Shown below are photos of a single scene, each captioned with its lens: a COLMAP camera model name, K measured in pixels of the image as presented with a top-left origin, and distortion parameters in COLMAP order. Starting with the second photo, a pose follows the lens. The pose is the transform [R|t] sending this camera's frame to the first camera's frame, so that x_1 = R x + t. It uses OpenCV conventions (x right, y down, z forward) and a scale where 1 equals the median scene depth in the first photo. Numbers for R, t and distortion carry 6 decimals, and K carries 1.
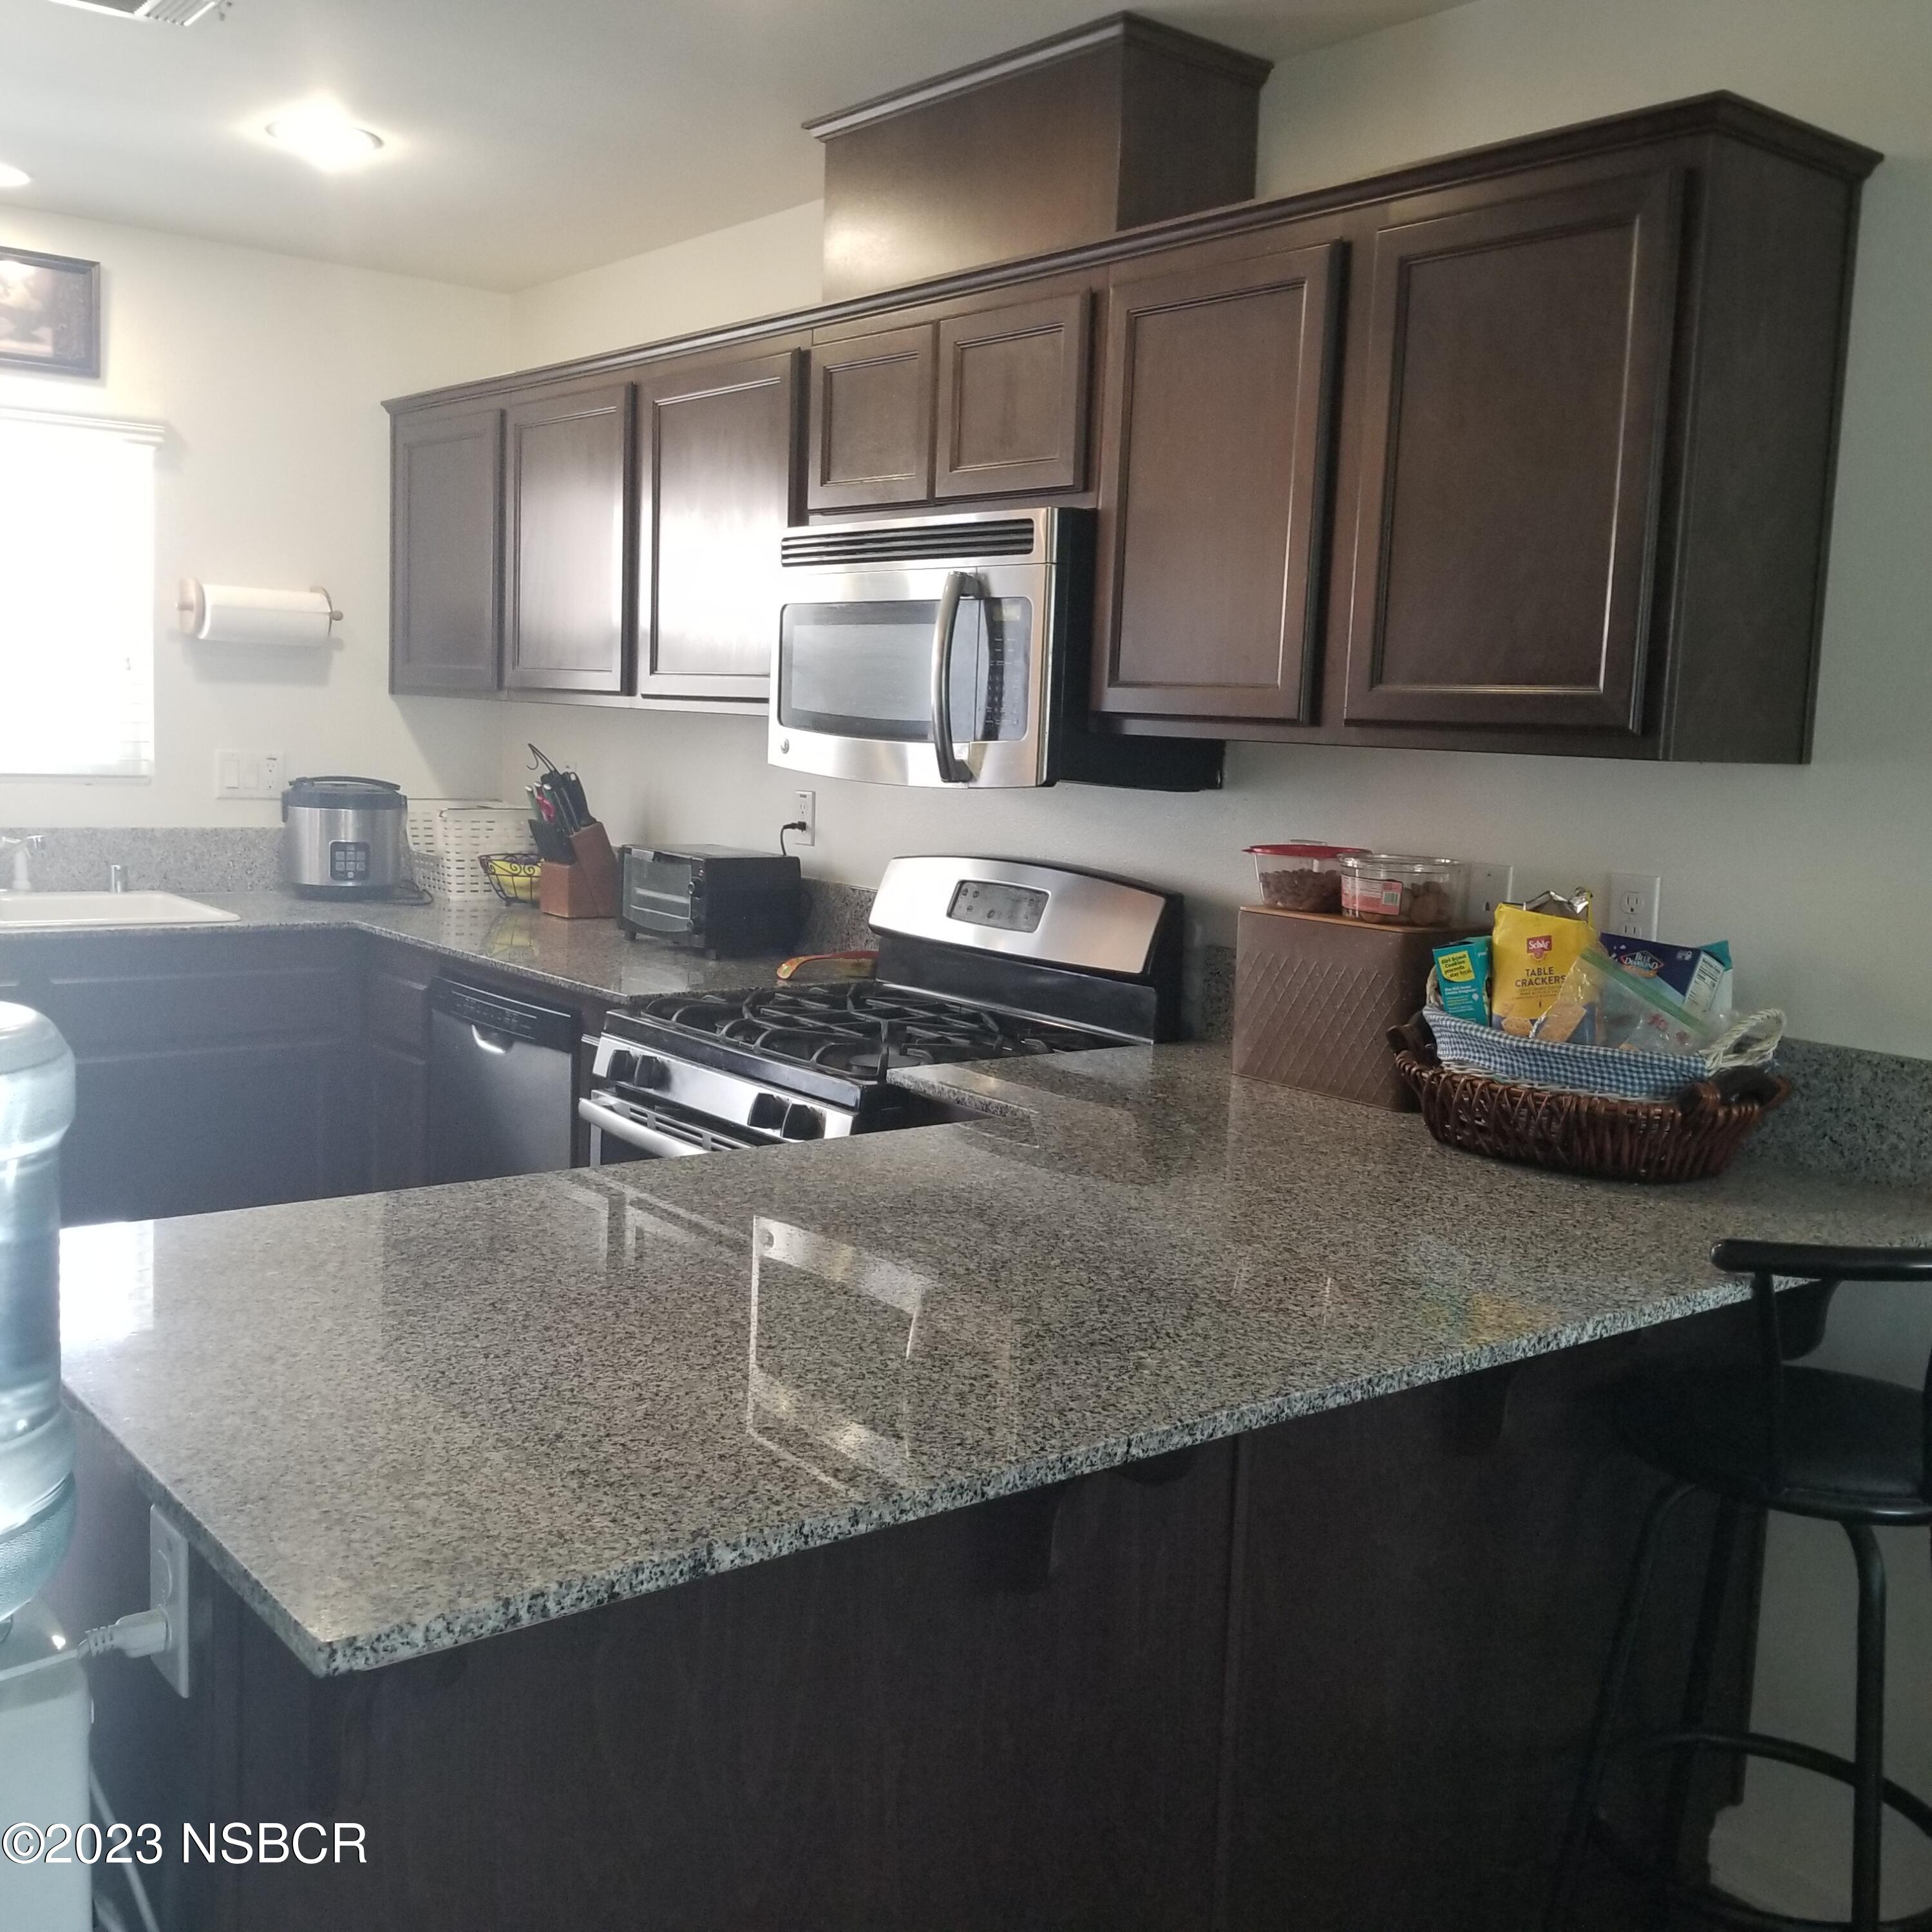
lens RADIAL K [[2036.9, 0, 981.4], [0, 2036.9, 966.9], [0, 0, 1]] dist [0.012839, 0.000000]
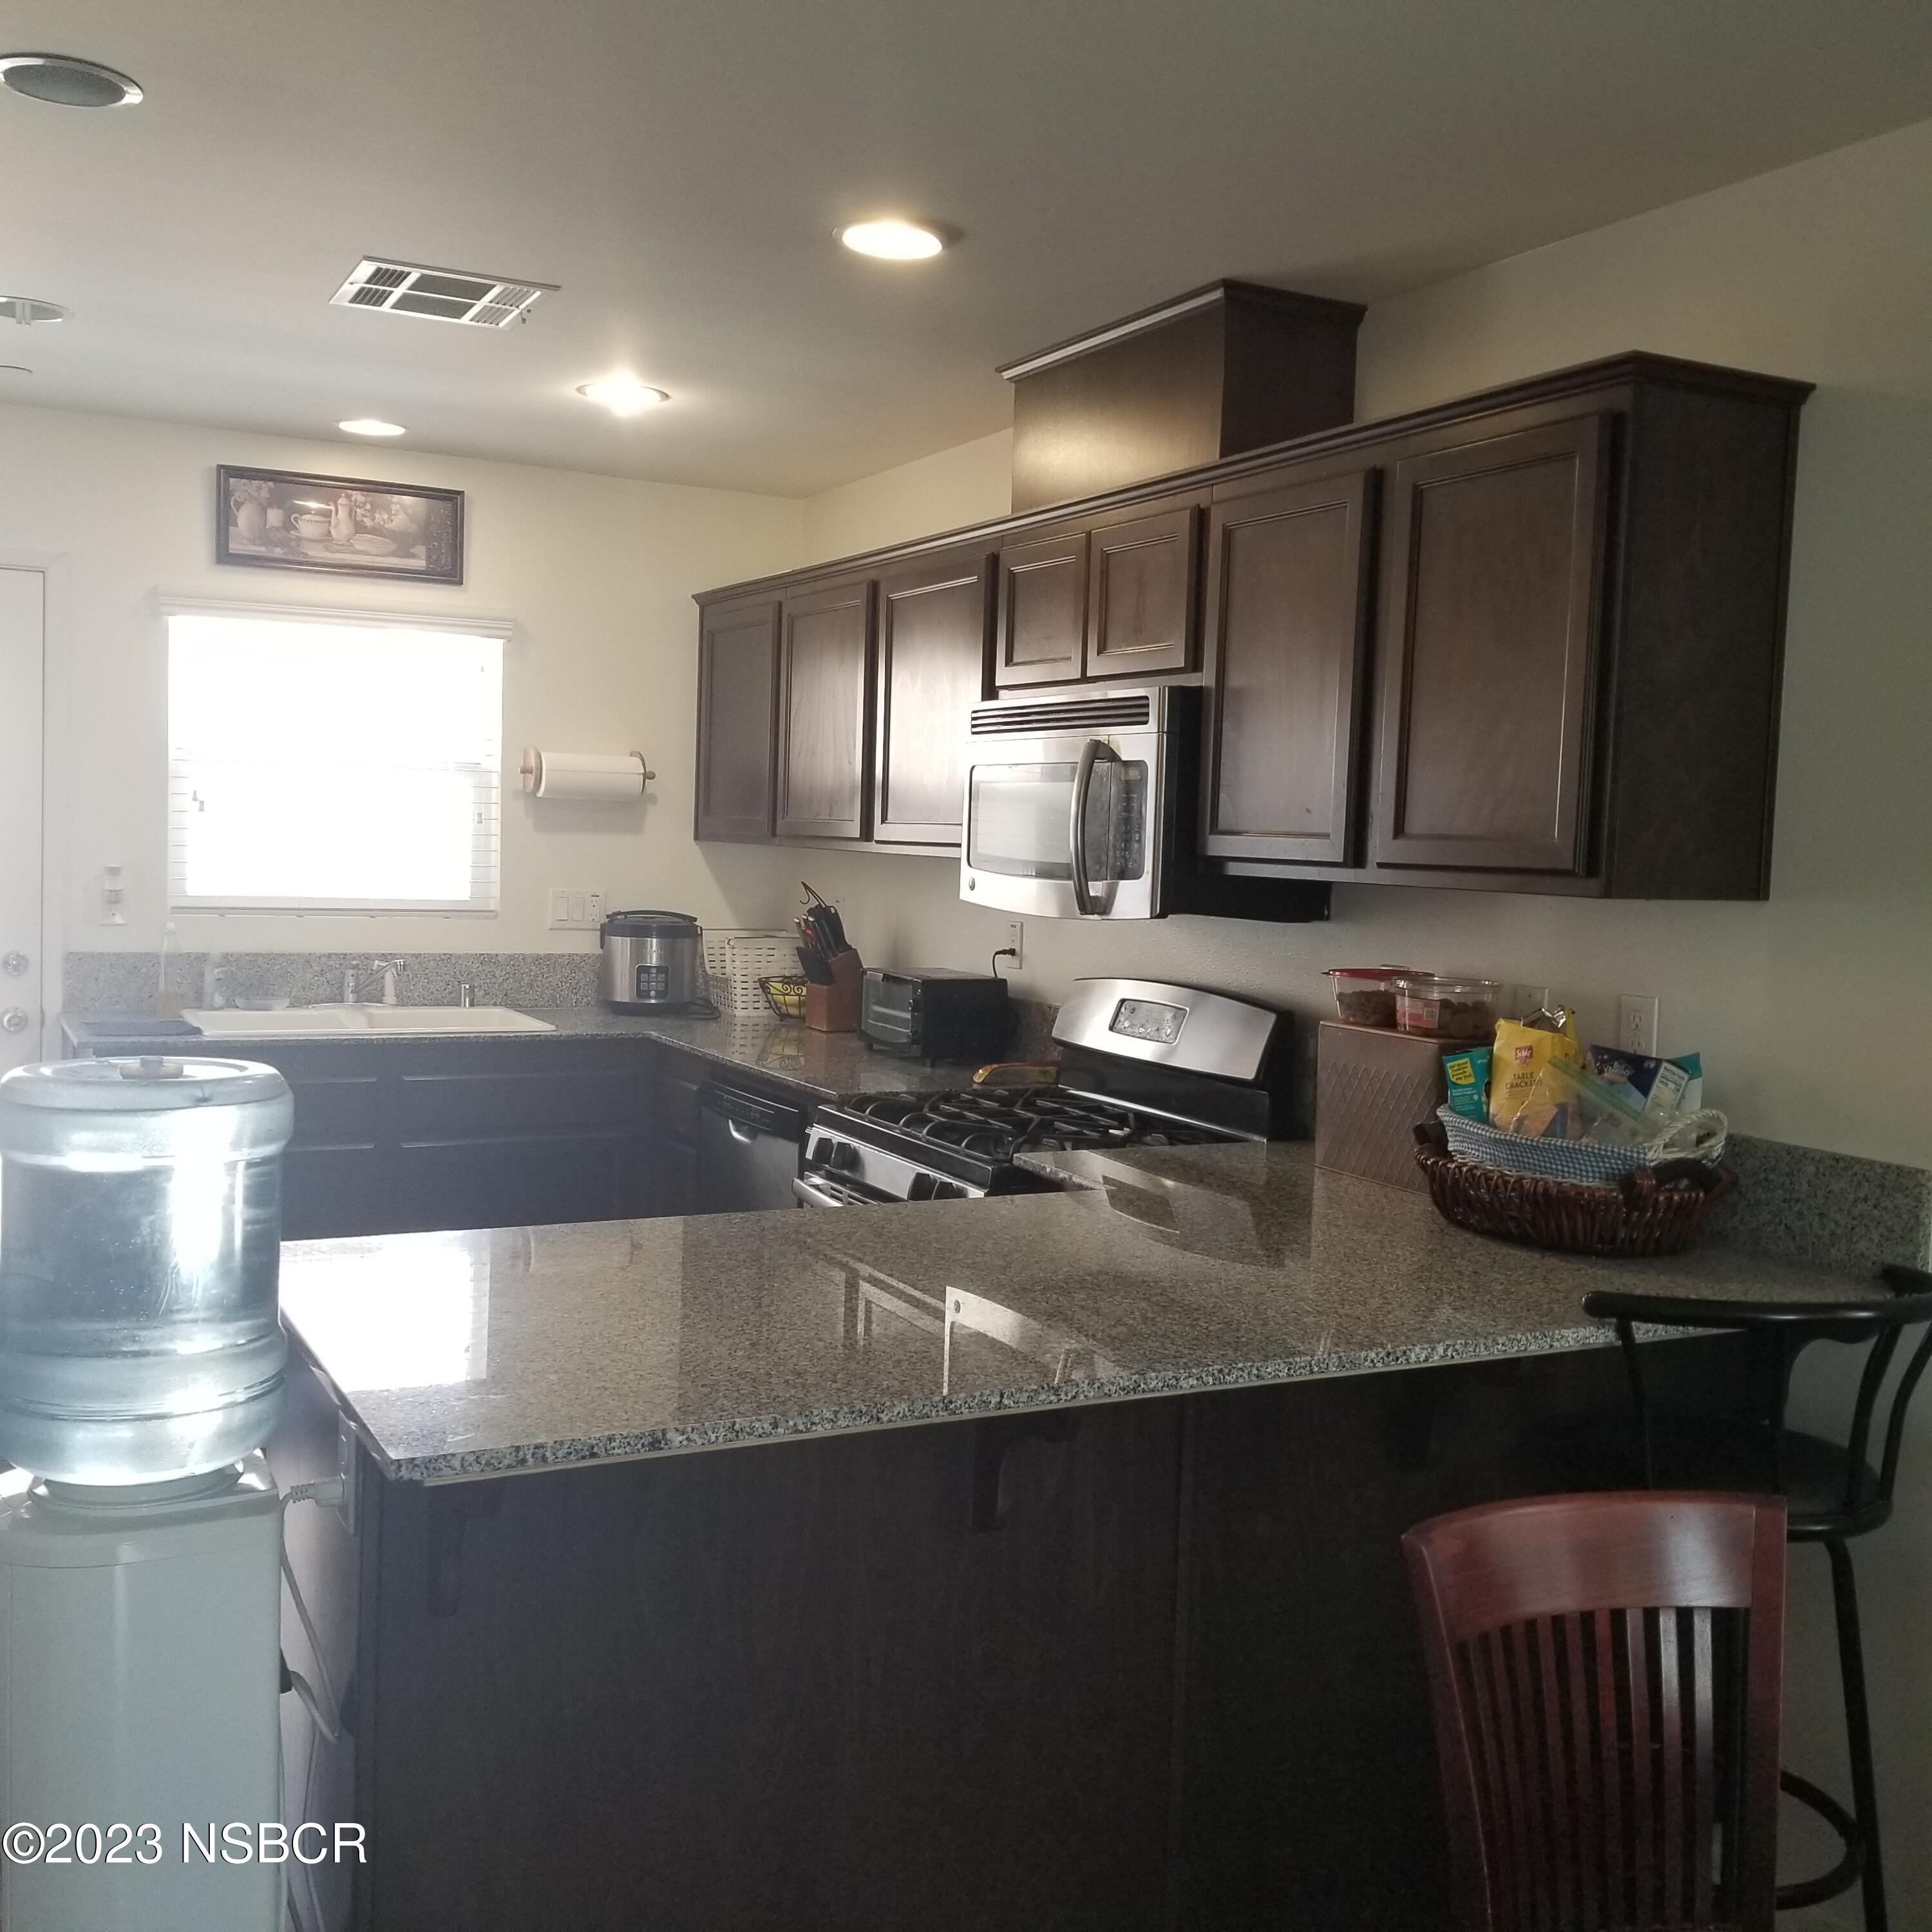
lens RADIAL K [[2036.9, 0, 981.9], [0, 2036.9, 980.7], [0, 0, 1]] dist [0.012839, 0.000000]
pose [[0.981564, 0.006339, -0.191026, 0.136063], [-0.017416, 0.998258, -0.056366, 0.013744], [0.190336, 0.058654, 0.979965, -0.154946]]
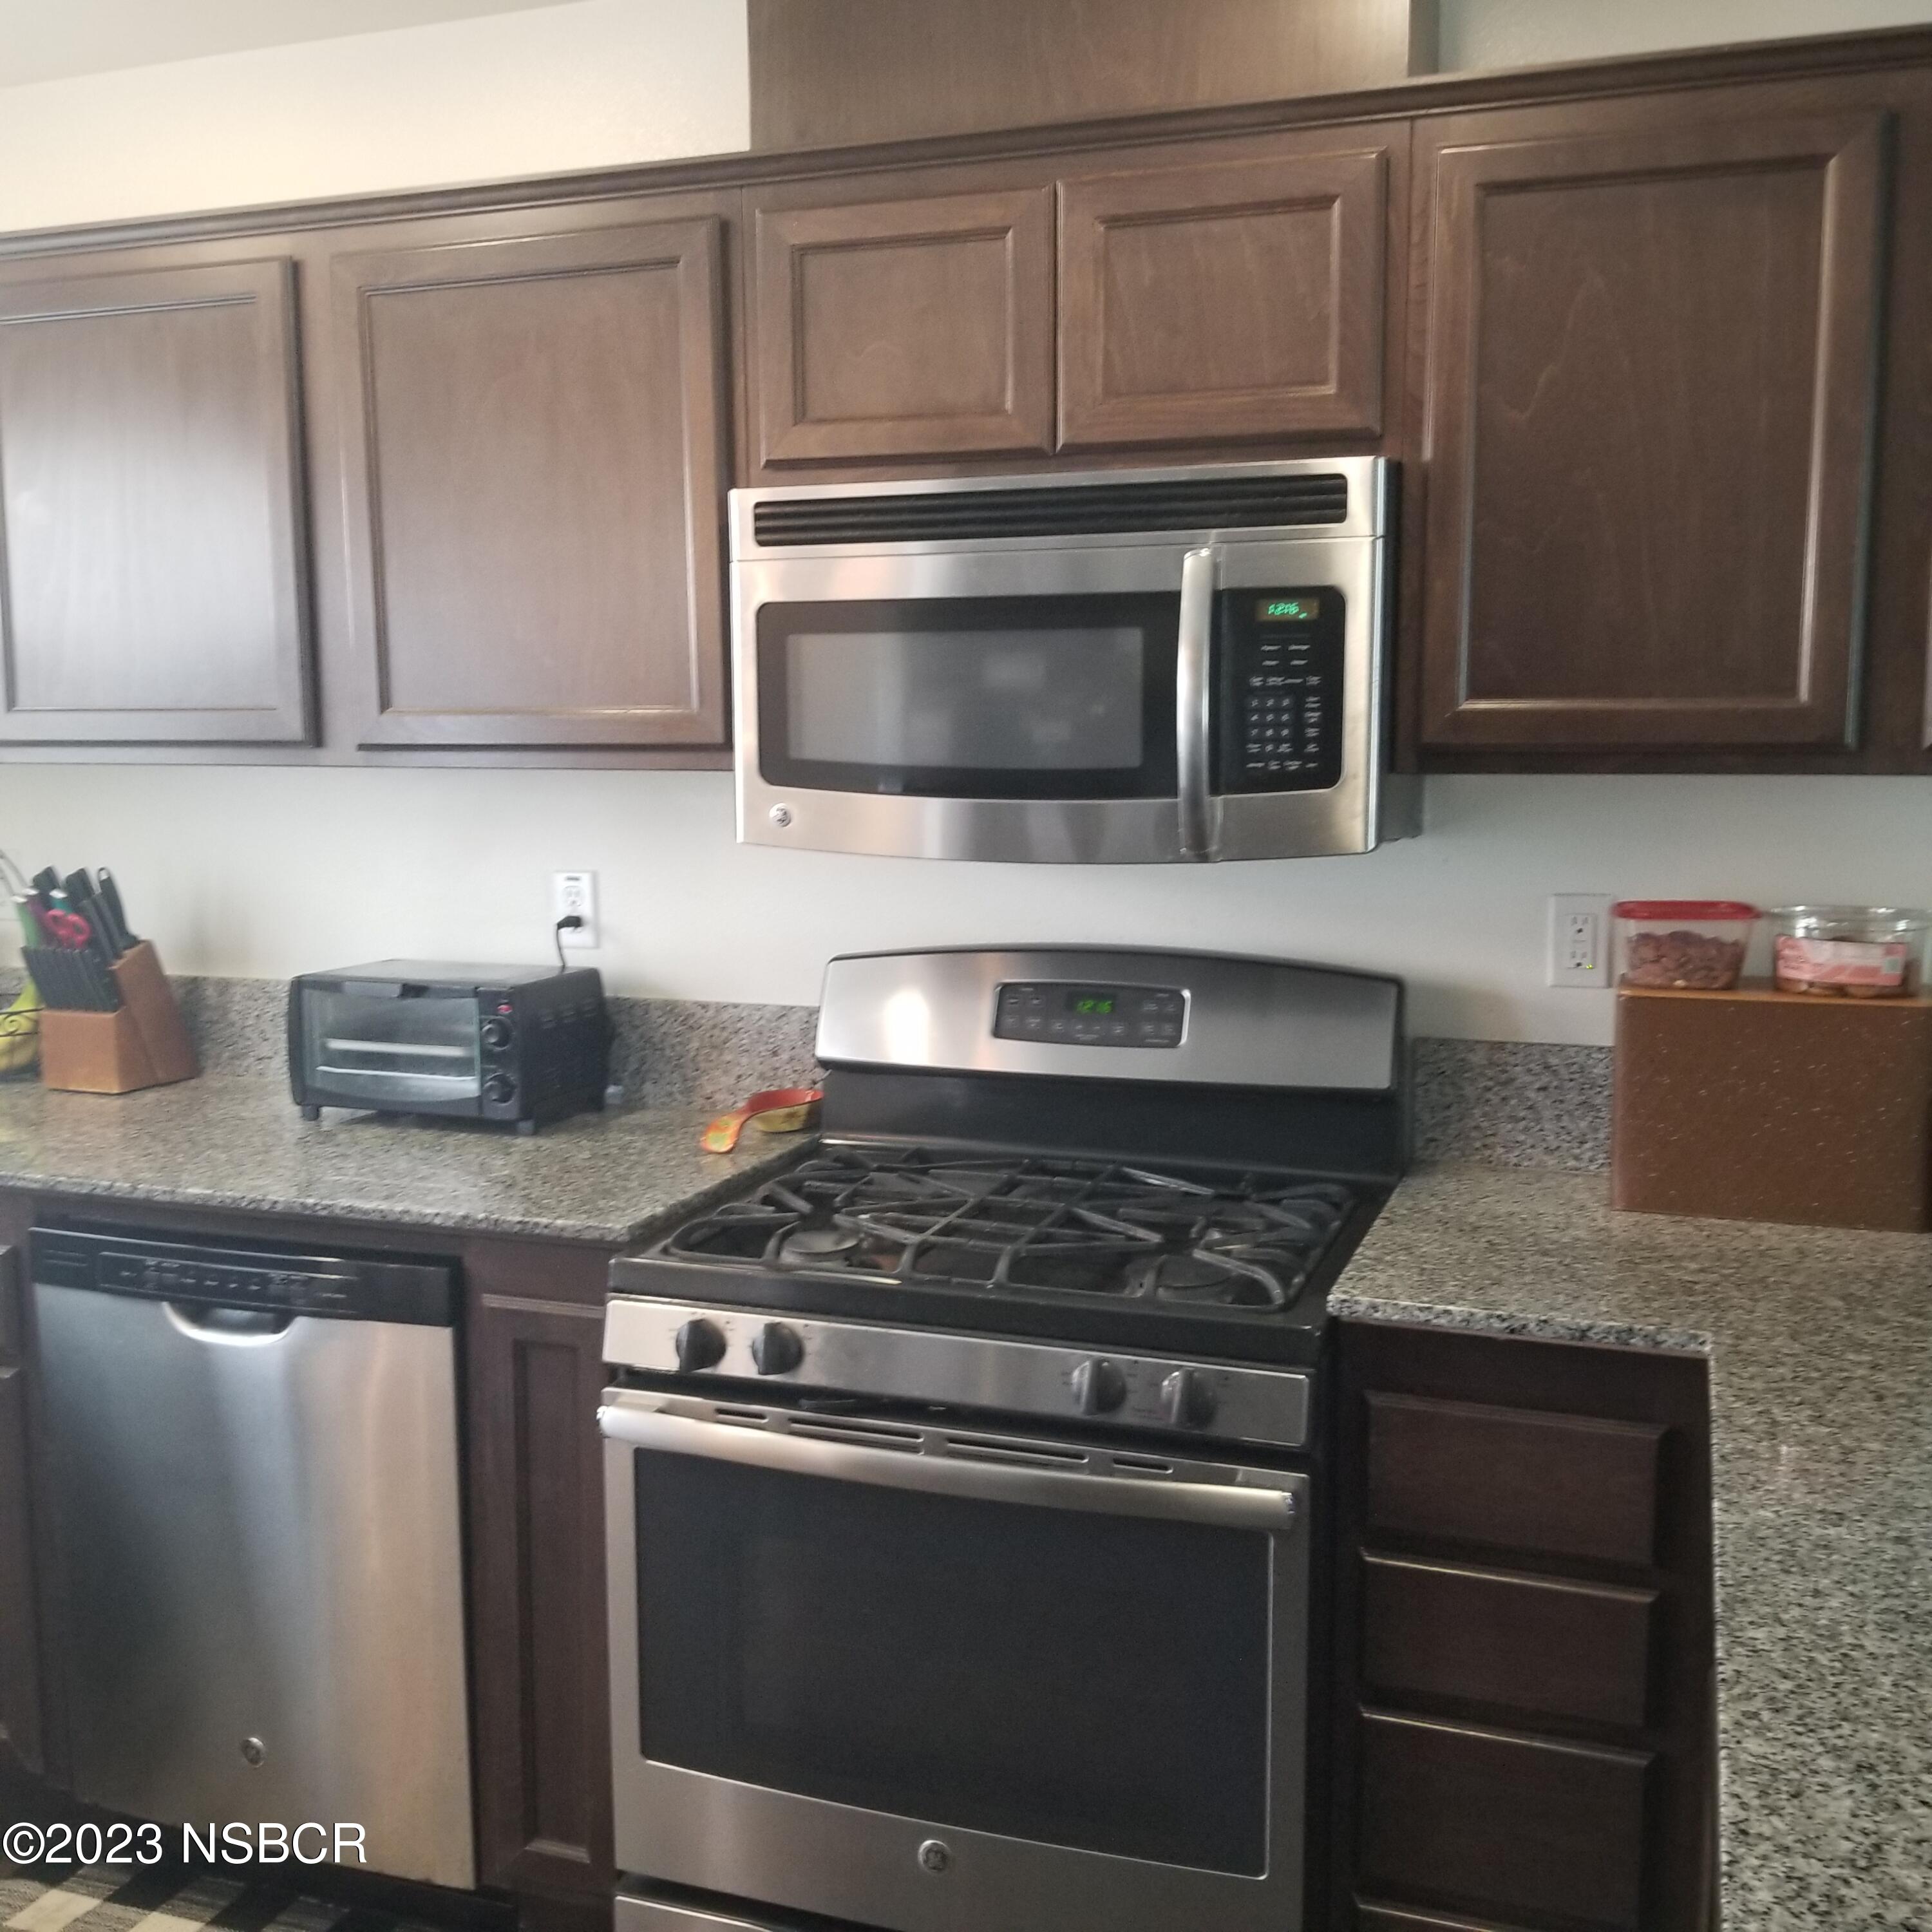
lens RADIAL K [[1891.2, 0, 962.4], [0, 1891.2, 965.8], [0, 0, 1]] dist [0.016123, 0.000000]
pose [[0.835969, -0.103274, 0.538972, -0.389663], [0.101958, 0.994262, 0.032371, -0.073535], [-0.539222, 0.027892, 0.841702, 0.451155]]
